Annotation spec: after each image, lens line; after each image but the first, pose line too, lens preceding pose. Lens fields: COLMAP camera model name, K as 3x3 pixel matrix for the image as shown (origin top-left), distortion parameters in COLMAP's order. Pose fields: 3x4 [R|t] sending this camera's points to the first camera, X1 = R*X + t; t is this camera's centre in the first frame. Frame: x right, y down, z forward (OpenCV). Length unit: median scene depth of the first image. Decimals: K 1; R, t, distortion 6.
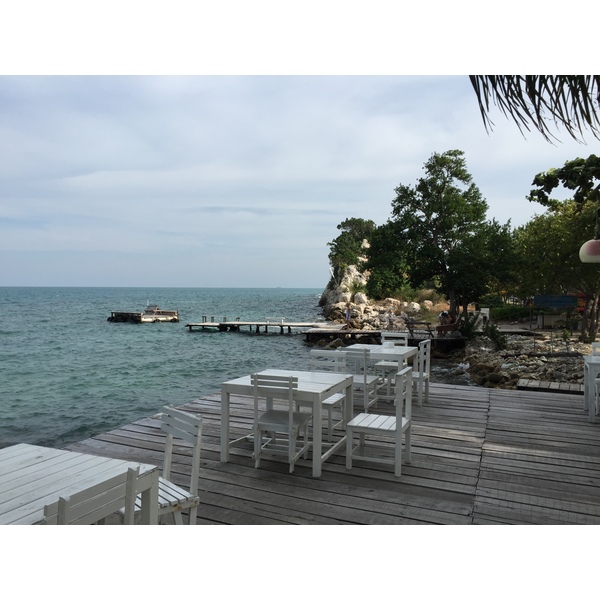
lens RADIAL K [[580.3, 0, 299.8], [0, 580.3, 299.9], [0, 0, 1]] dist [0.073235, 0.000000]
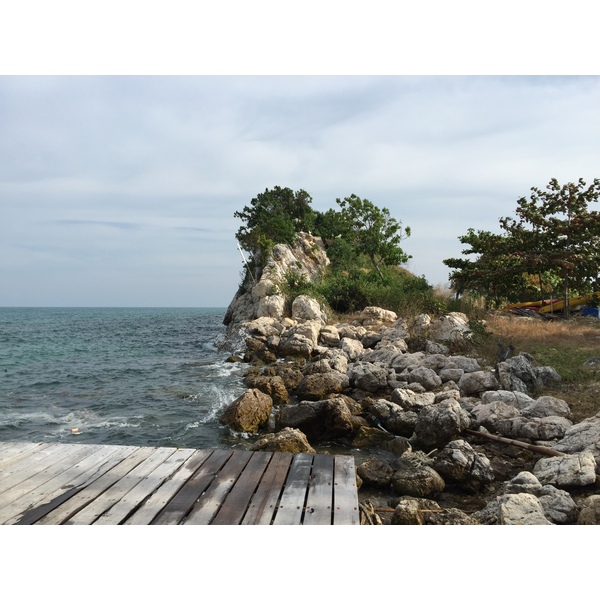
lens RADIAL K [[580.3, 0, 299.5], [0, 580.3, 301.2], [0, 0, 1]] dist [0.073235, 0.000000]
pose [[0.988997, -0.000986, 0.147935, 0.032438], [0.005267, 0.999579, -0.028548, 0.004302], [-0.147845, 0.029013, 0.988585, 0.541204]]
